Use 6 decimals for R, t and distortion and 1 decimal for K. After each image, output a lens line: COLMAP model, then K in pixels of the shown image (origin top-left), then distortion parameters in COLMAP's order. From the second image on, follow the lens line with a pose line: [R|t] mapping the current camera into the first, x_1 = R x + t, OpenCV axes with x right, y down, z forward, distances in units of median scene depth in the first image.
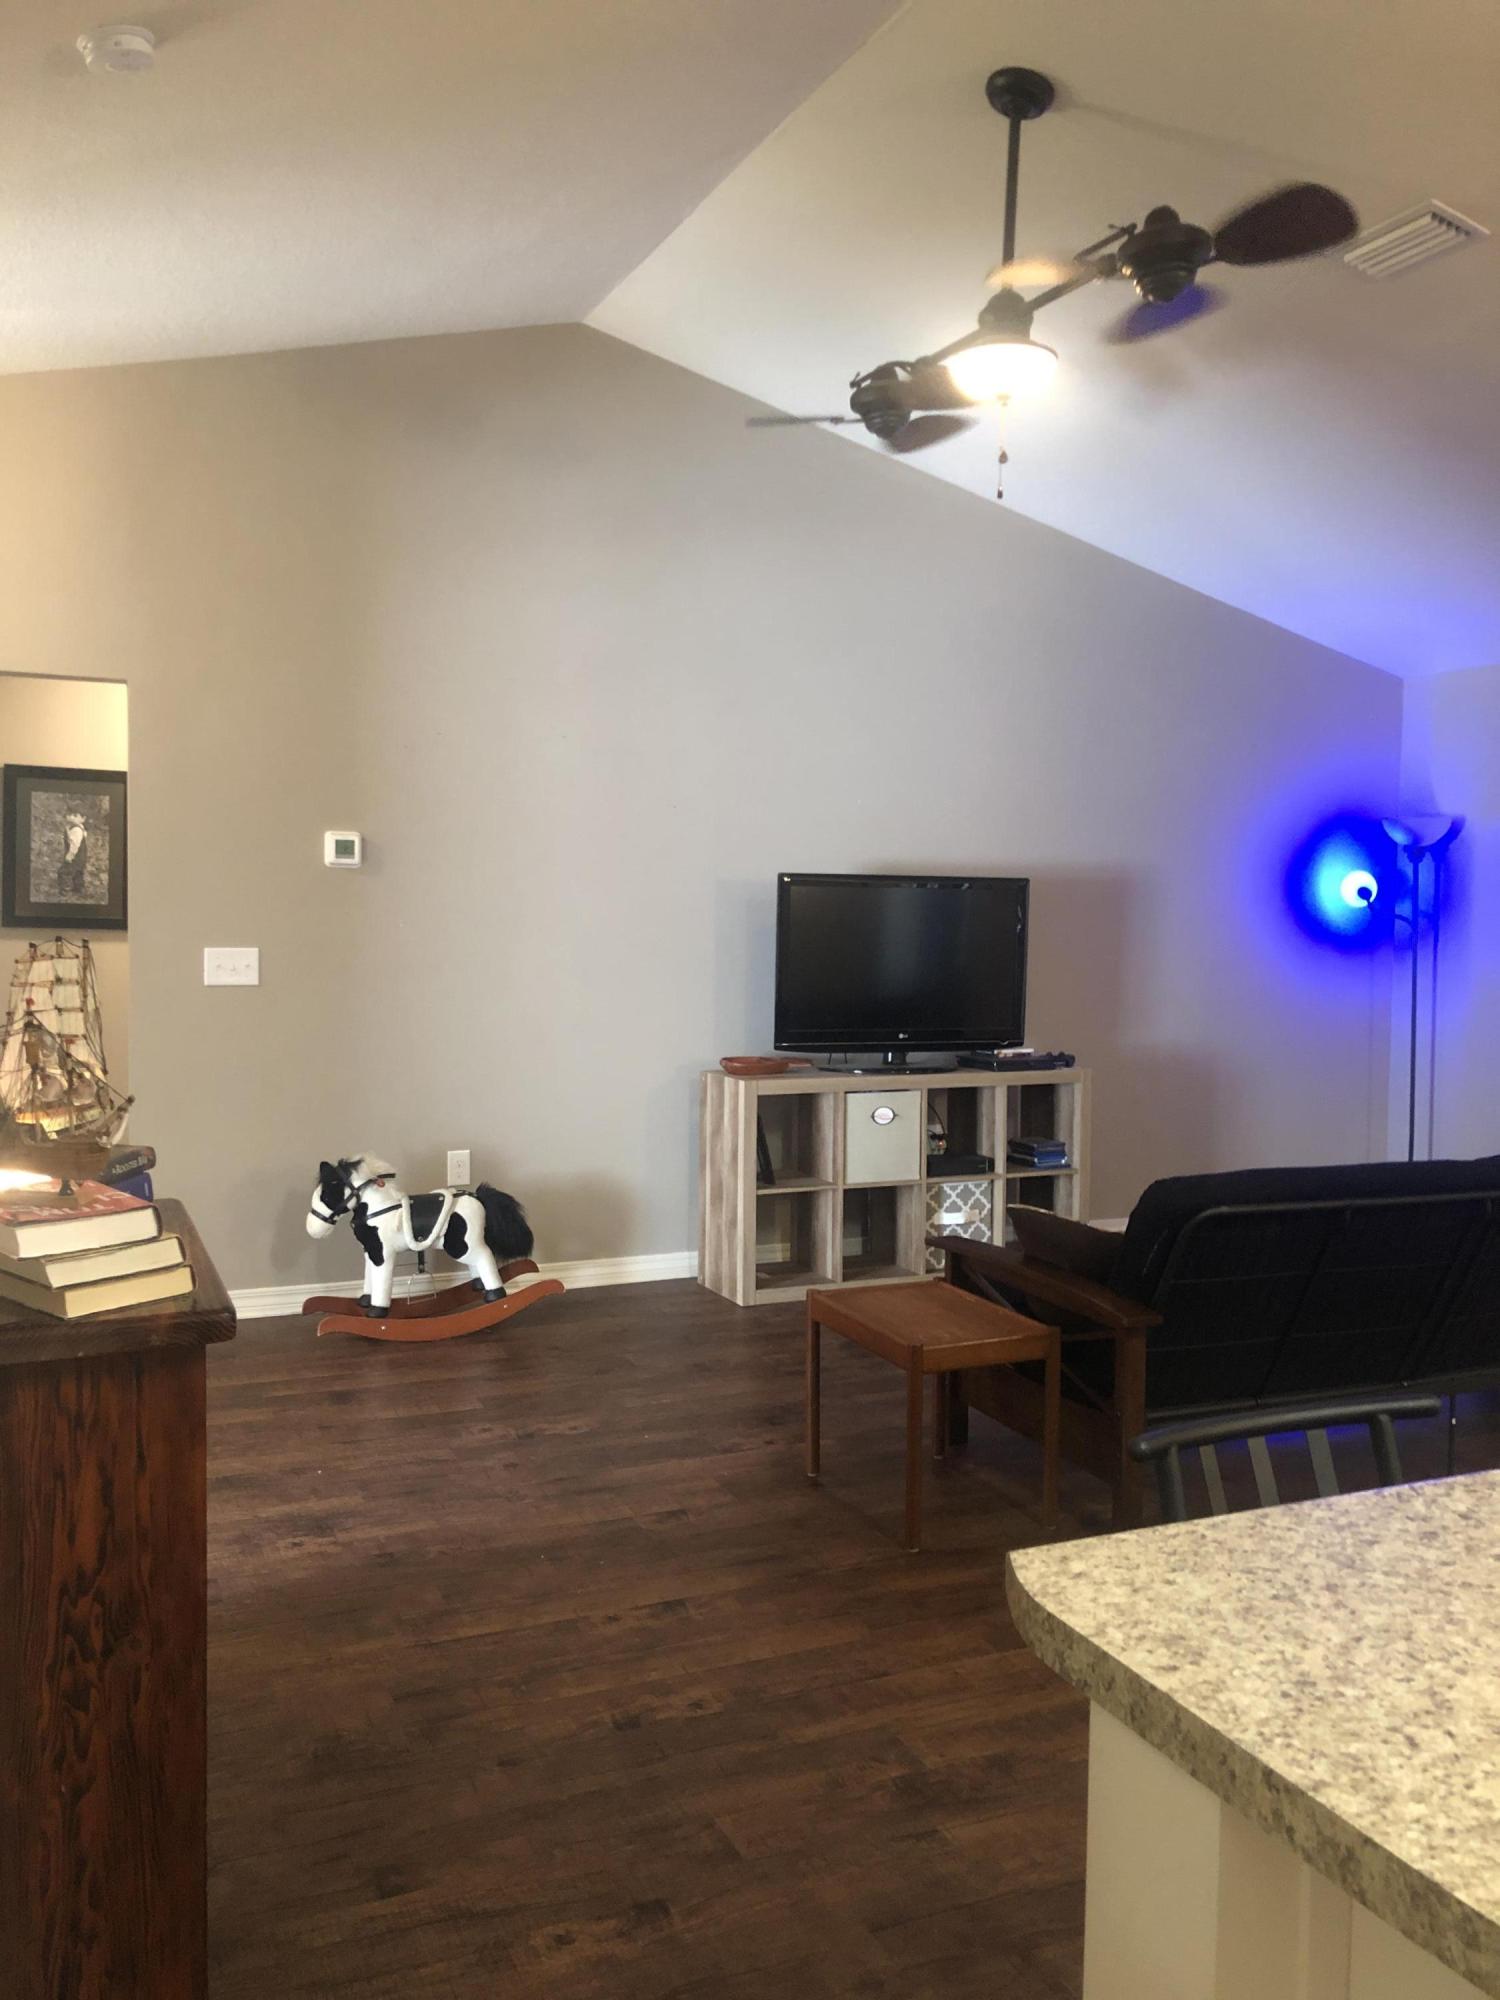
lens RADIAL K [[1631.2, 0, 747.7], [0, 1631.2, 992.0], [0, 0, 1]] dist [0.007308, -0.008291]
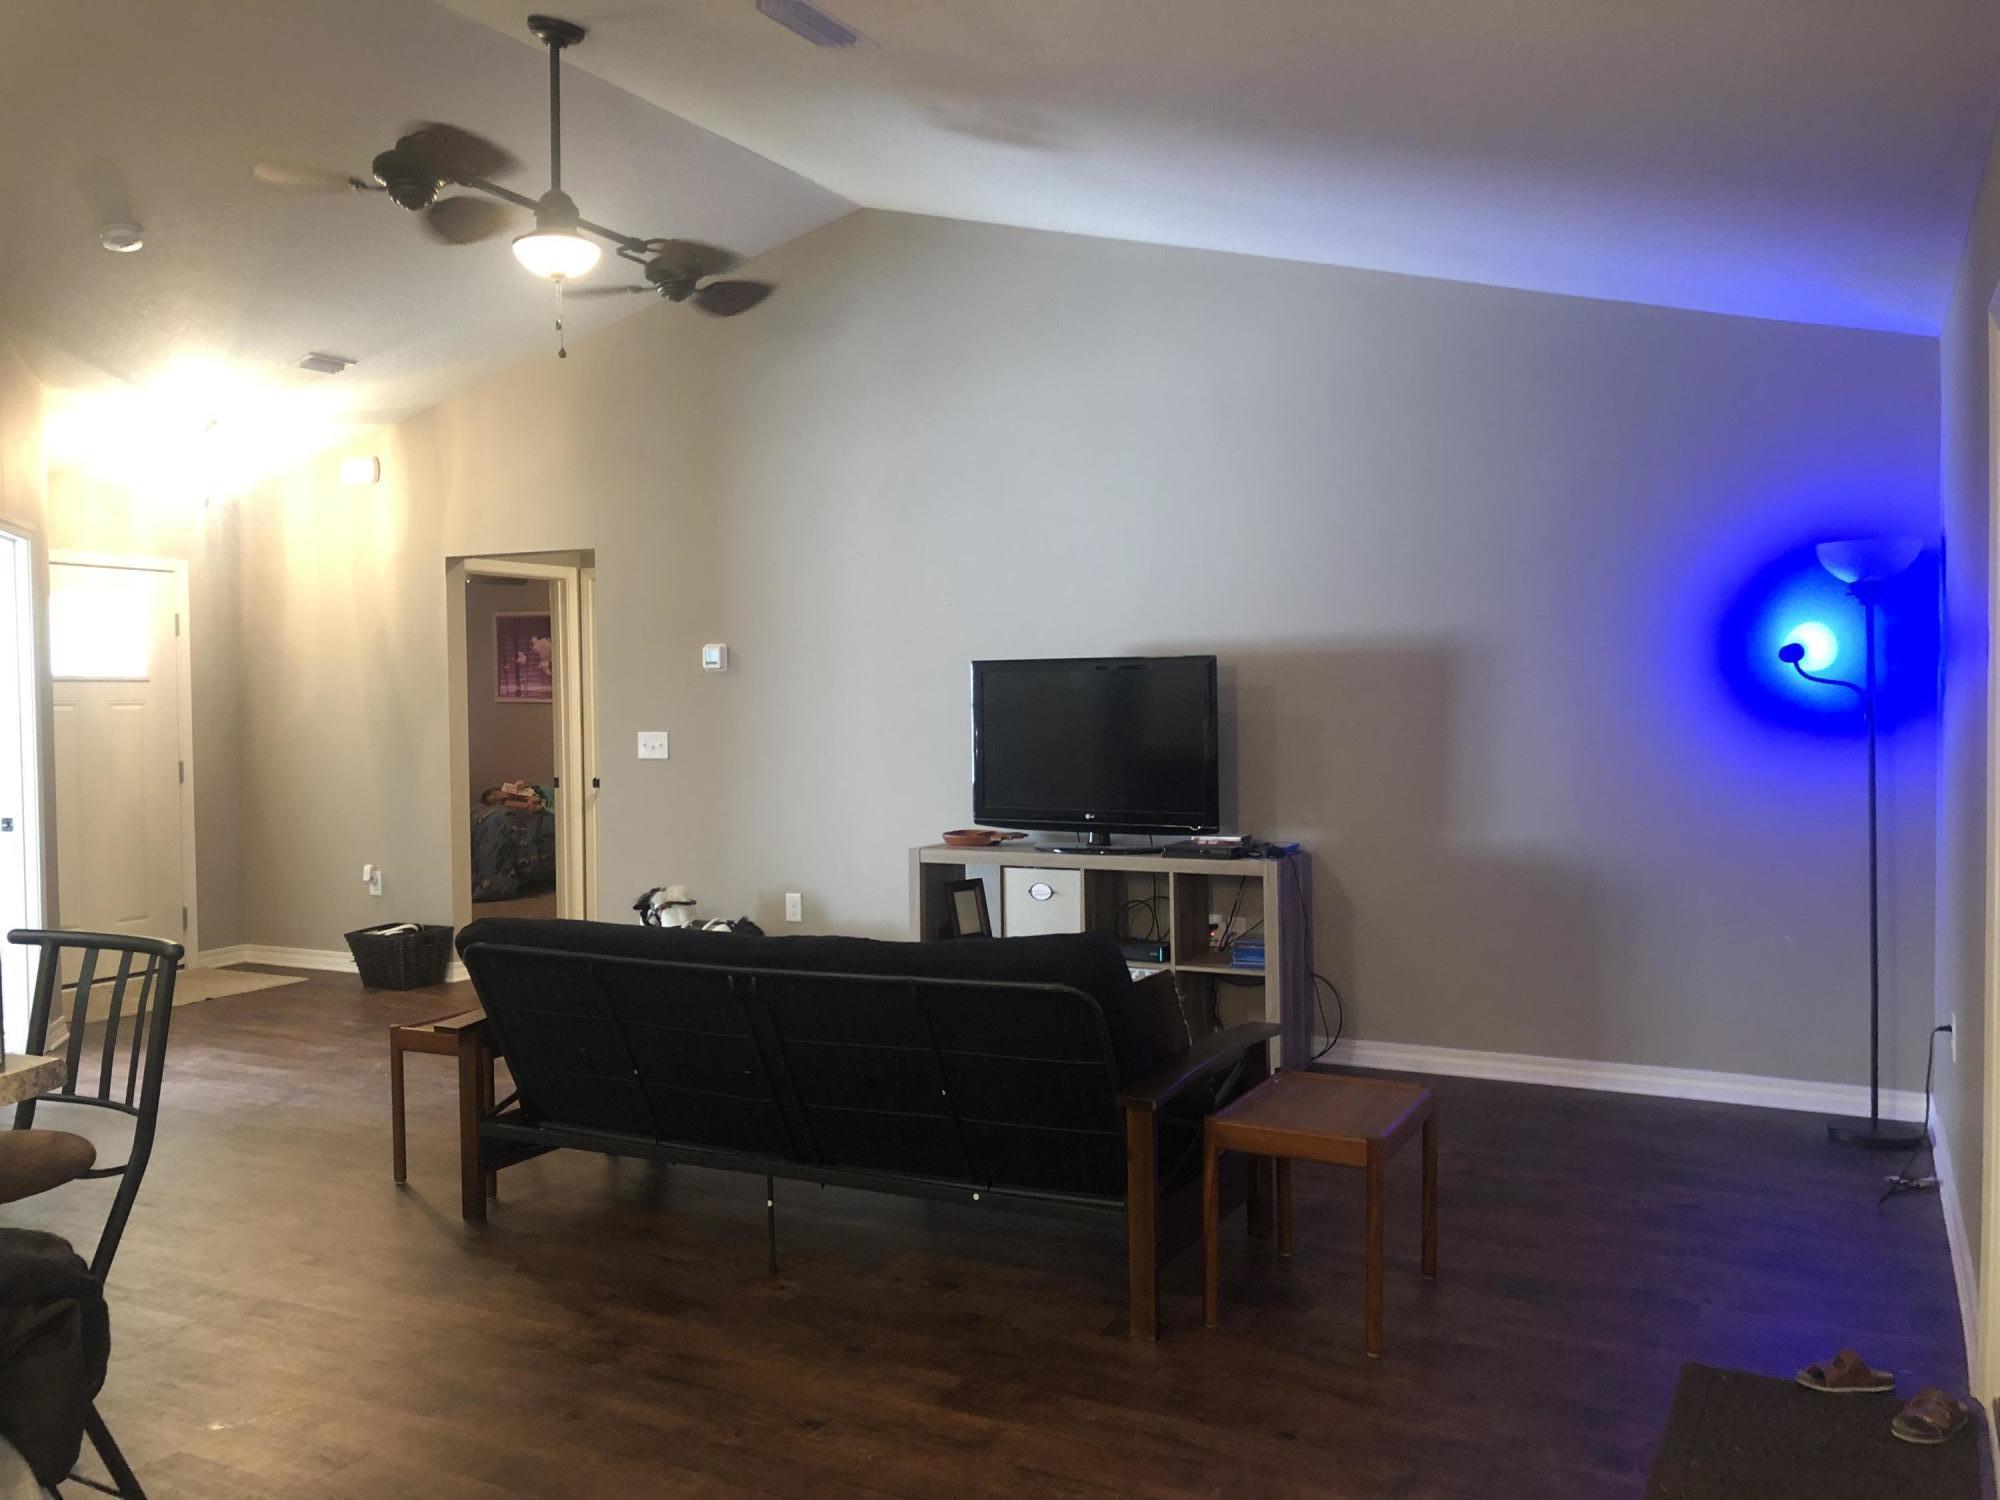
lens RADIAL K [[1631.2, 0, 996.7], [0, 1631.2, 753.5], [0, 0, 1]] dist [0.007308, -0.008291]
pose [[0.620833, 0.005428, -0.783924, 0.883866], [-0.020805, 0.999738, -0.009554, -0.001449], [0.783667, 0.022241, 0.620783, 0.337450]]
